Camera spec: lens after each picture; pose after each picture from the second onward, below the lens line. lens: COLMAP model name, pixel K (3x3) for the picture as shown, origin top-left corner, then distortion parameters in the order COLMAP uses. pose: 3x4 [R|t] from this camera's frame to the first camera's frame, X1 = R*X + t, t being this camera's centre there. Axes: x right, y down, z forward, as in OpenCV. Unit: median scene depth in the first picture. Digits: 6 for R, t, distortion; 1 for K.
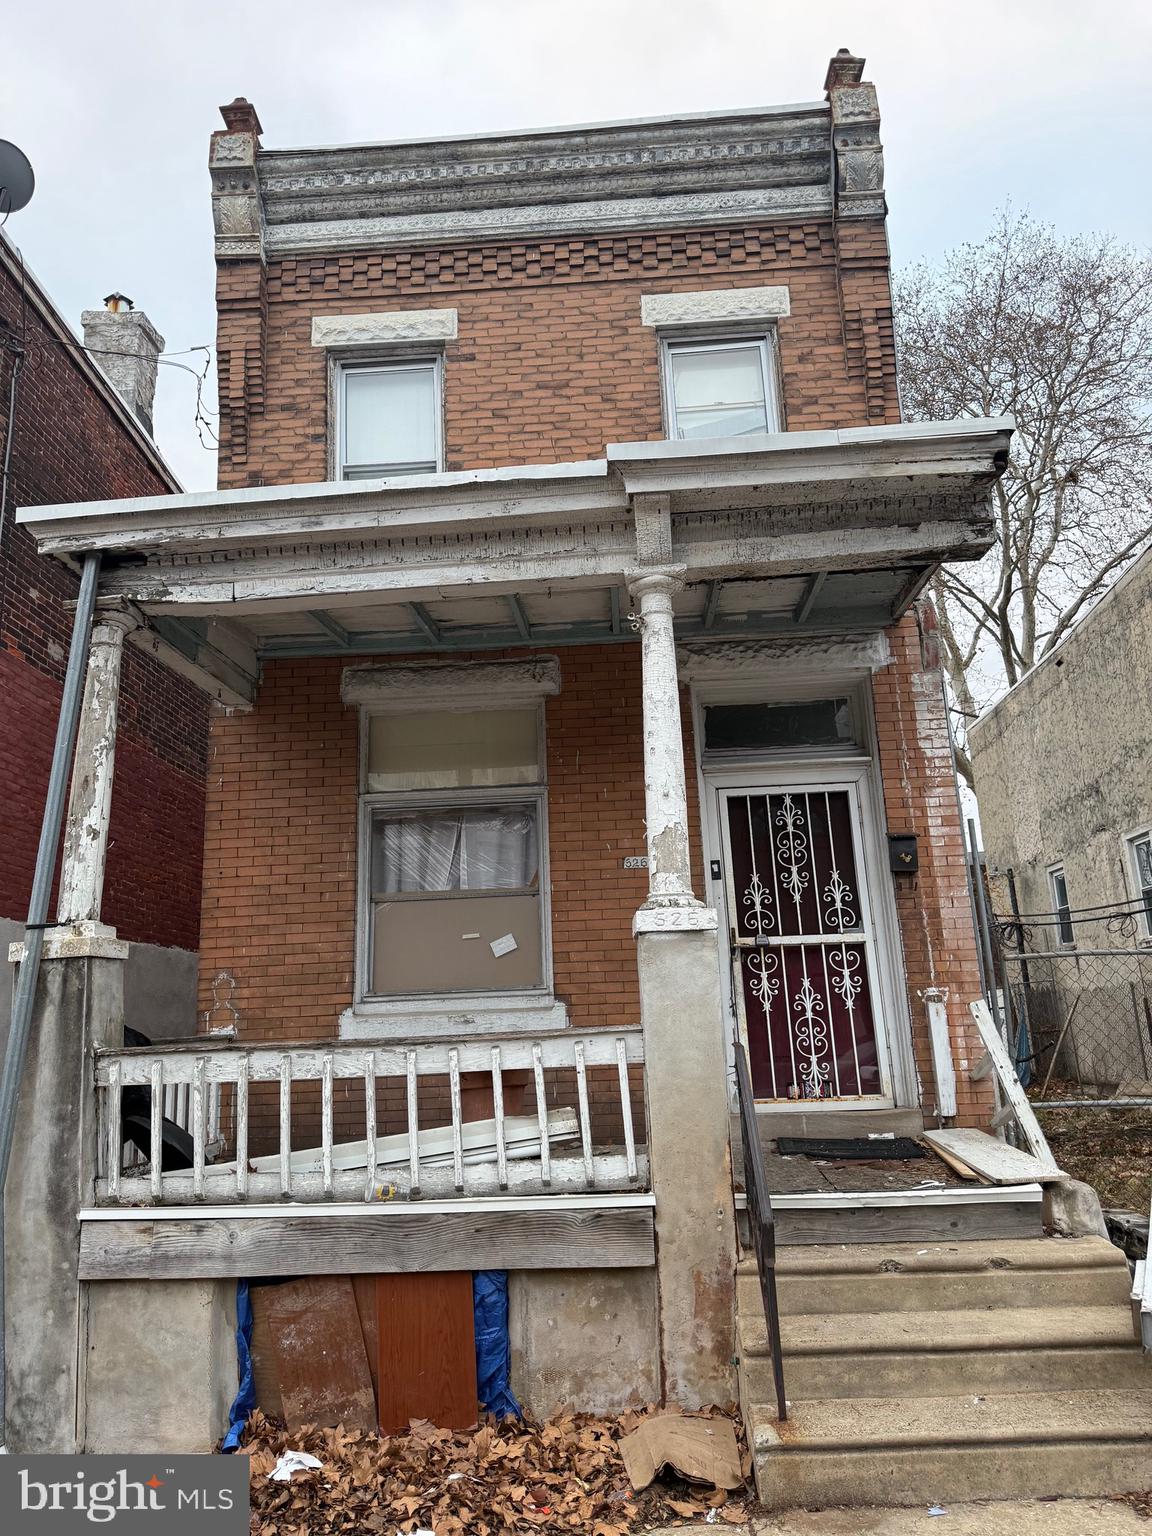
lens RADIAL K [[1078.3, 0, 578.0], [0, 1078.3, 764.6], [0, 0, 1]] dist [0.058921, -0.076806]
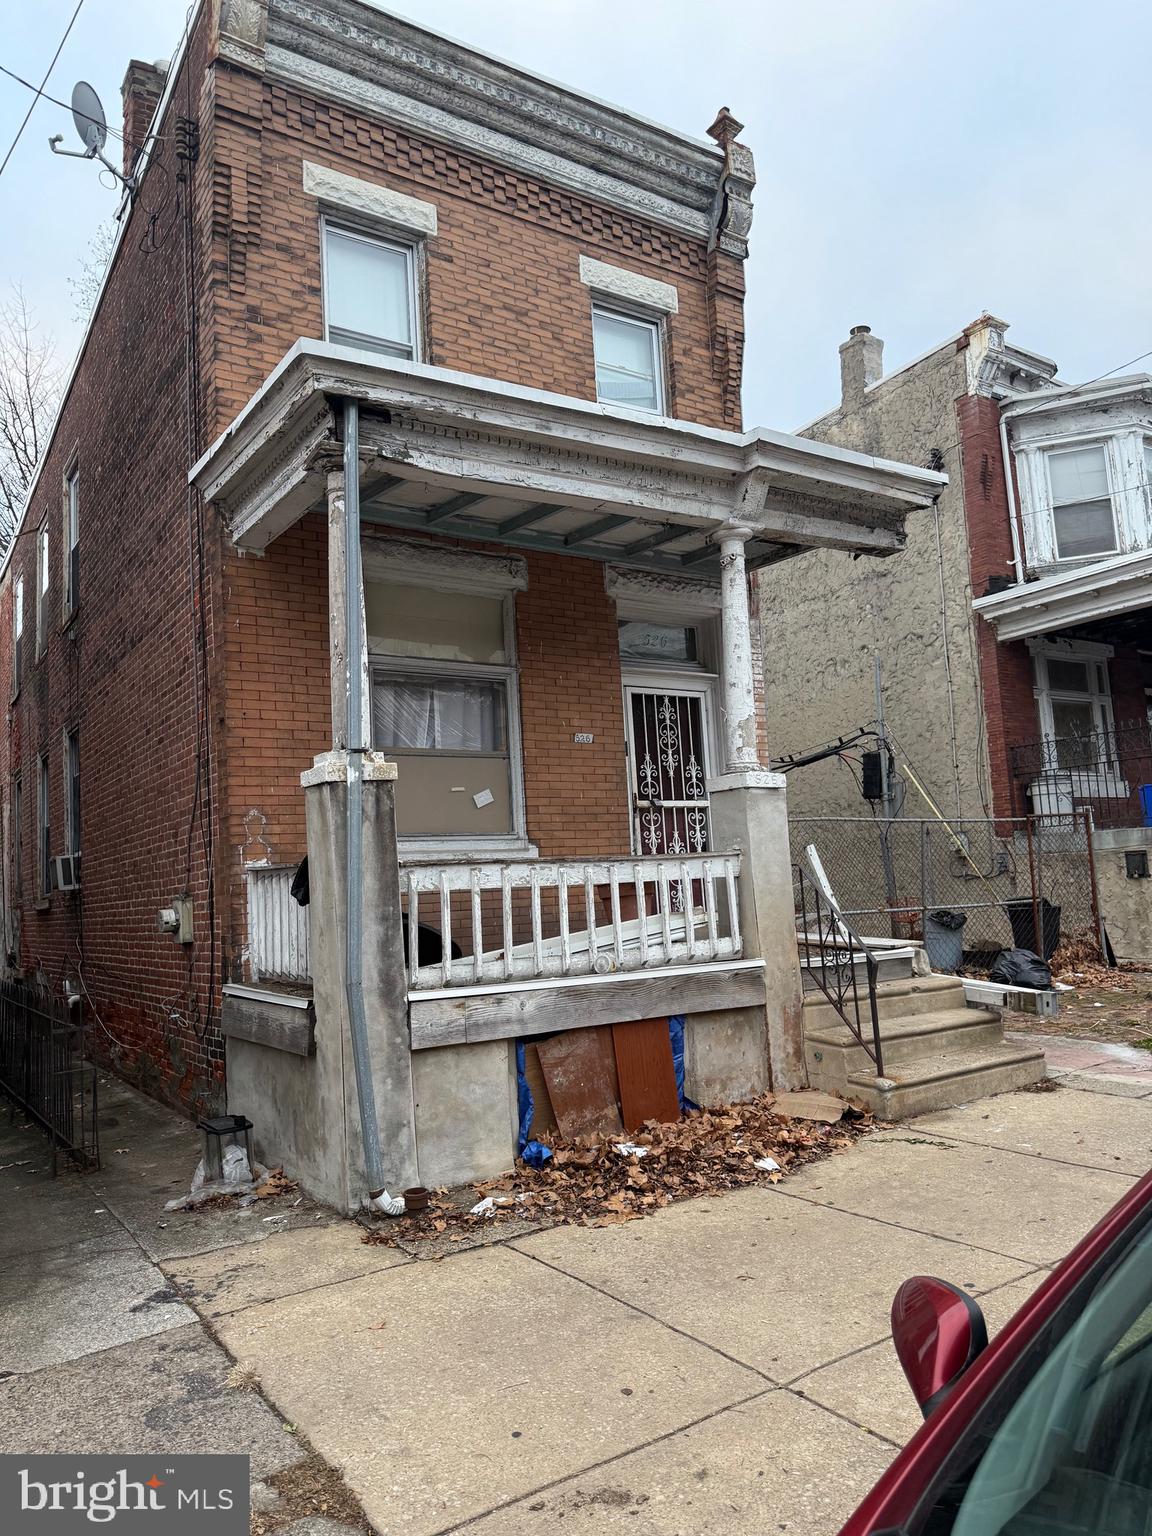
lens RADIAL K [[1078.3, 0, 560.5], [0, 1078.3, 776.5], [0, 0, 1]] dist [0.058921, -0.076806]
pose [[0.806632, 0.059548, 0.588046, -0.709444], [-0.121570, 0.990355, 0.066471, 0.056425], [-0.578416, -0.125107, 0.806091, -0.000104]]
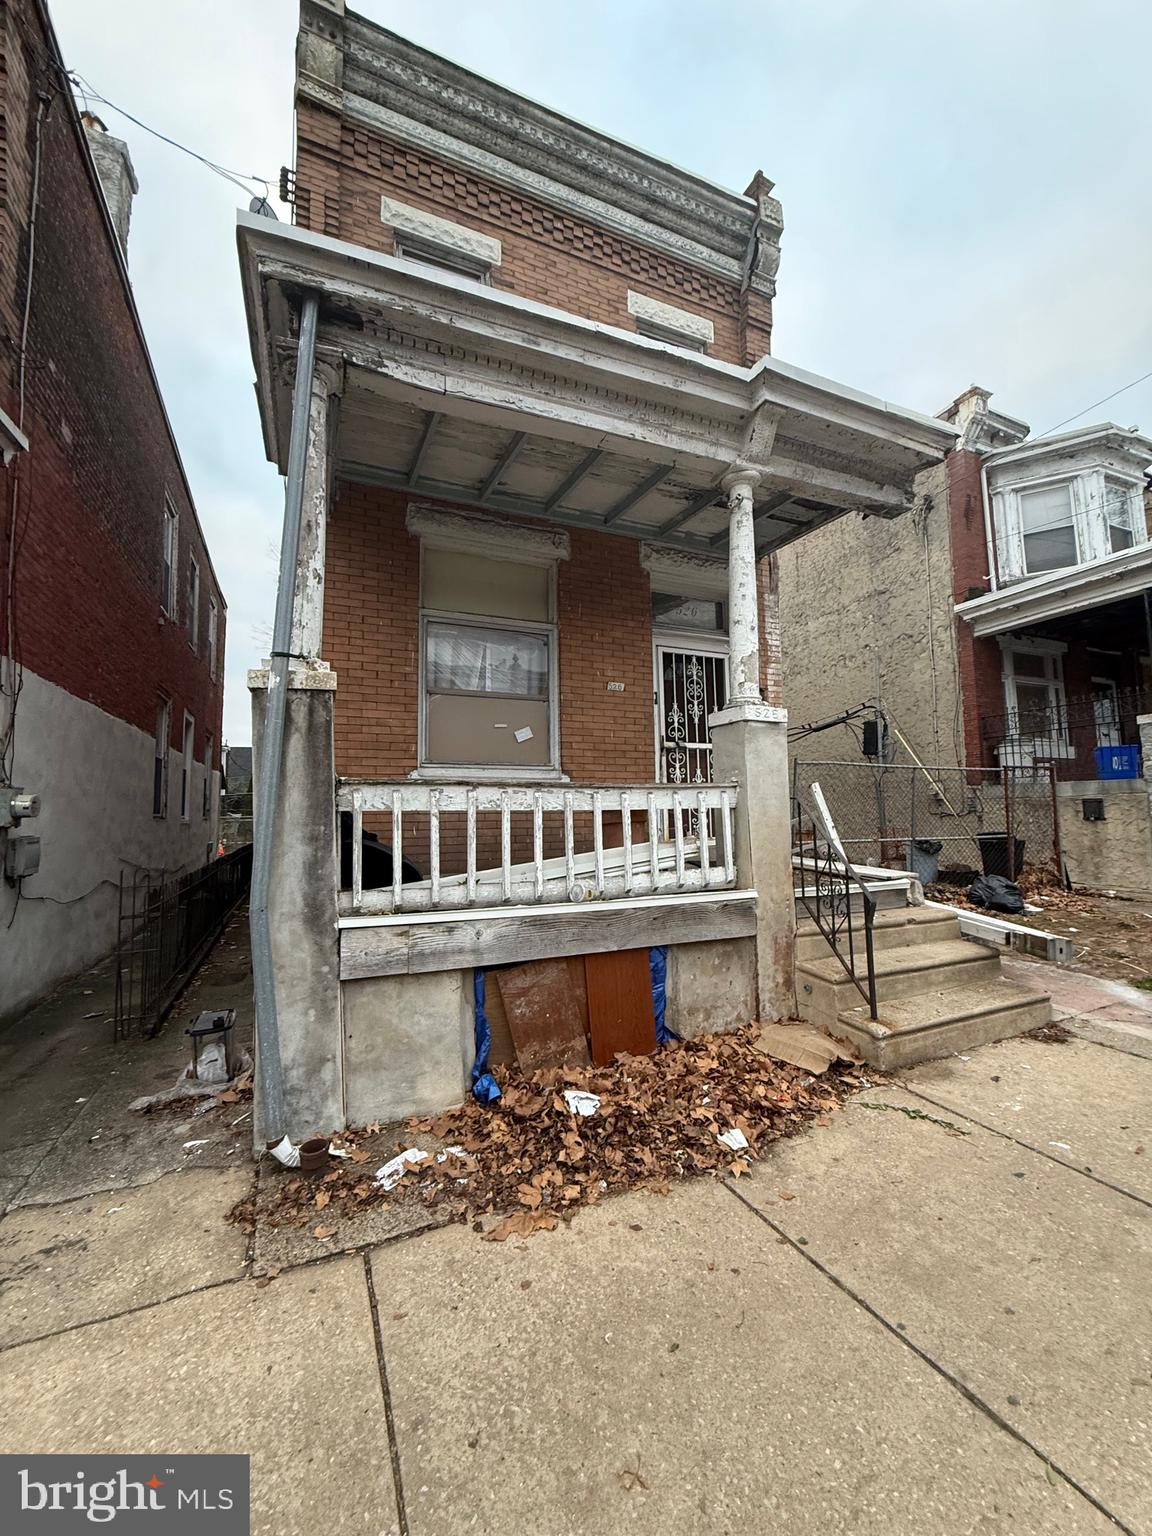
lens RADIAL K [[607.2, 0, 574.6], [0, 607.2, 765.8], [0, 0, 1]] dist [-0.004979, 0.002347]
pose [[0.892891, 0.062464, 0.445919, -0.365695], [-0.127812, 0.984756, 0.117982, 0.108904], [-0.431752, -0.162339, 0.887263, 0.269323]]
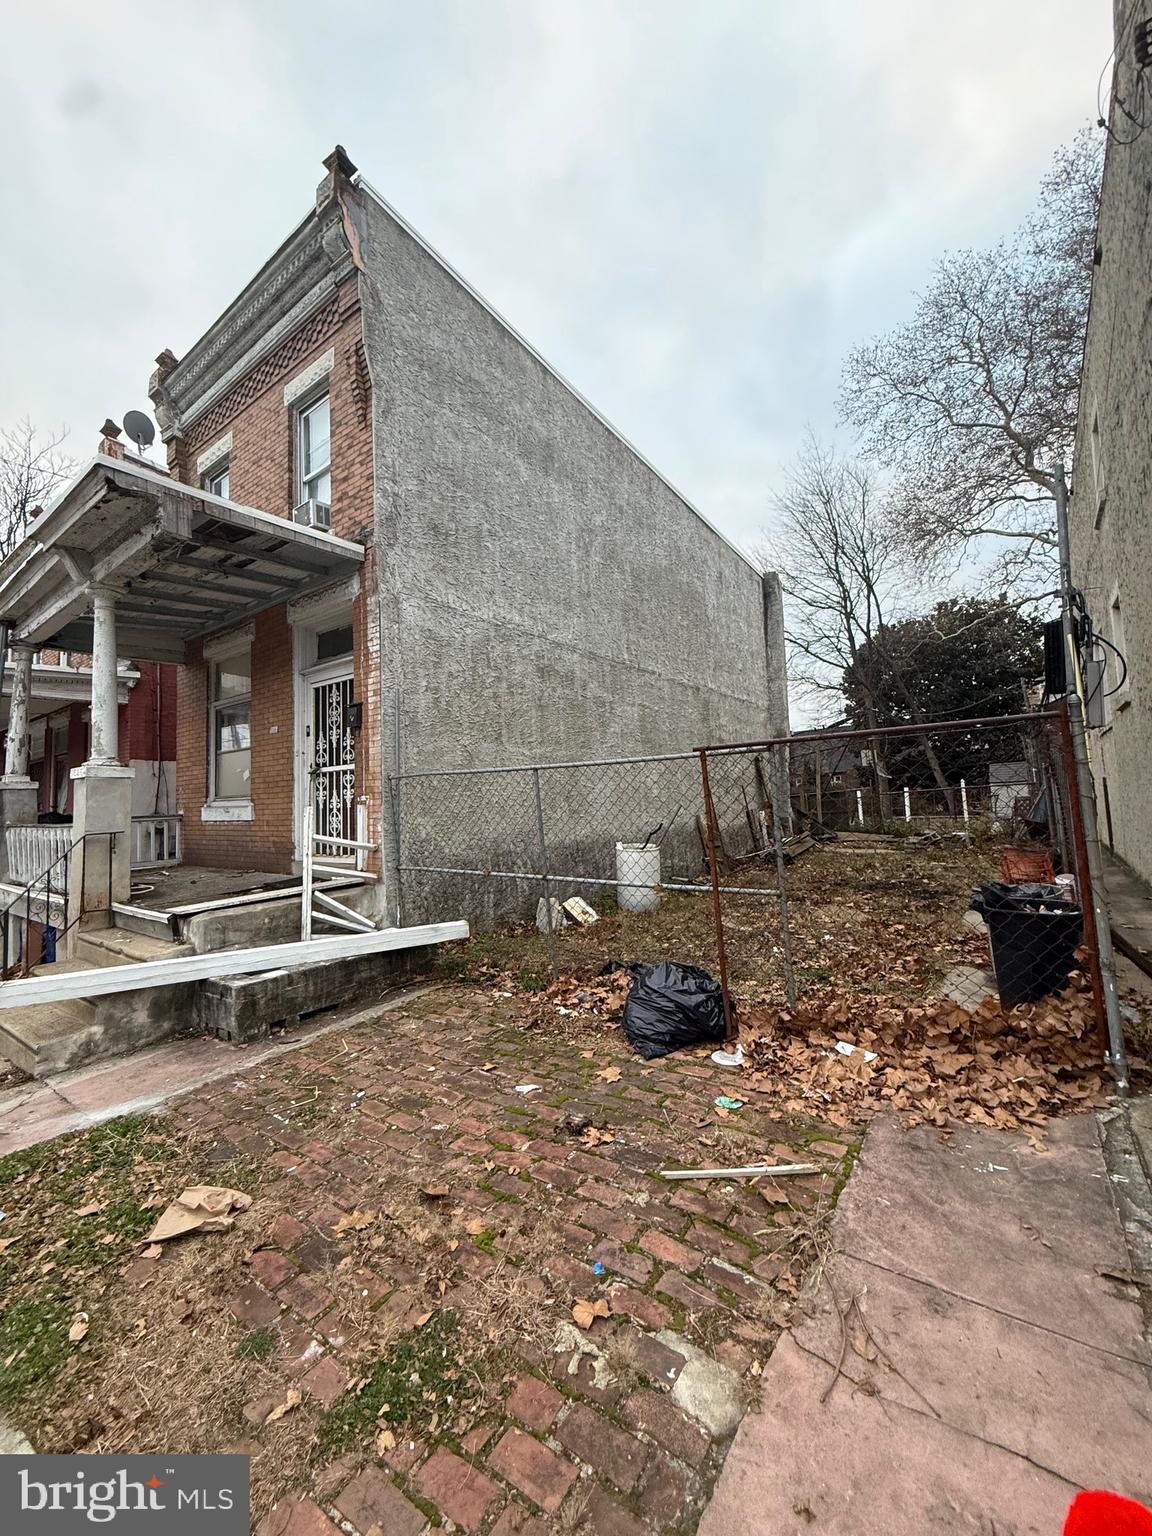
lens RADIAL K [[607.2, 0, 576.6], [0, 607.2, 765.3], [0, 0, 1]] dist [-0.004979, 0.002347]
pose [[0.834627, -0.023568, -0.550311, 1.076545], [0.133644, 0.977895, 0.160810, 0.053174], [0.534357, -0.207762, 0.819328, 0.416248]]
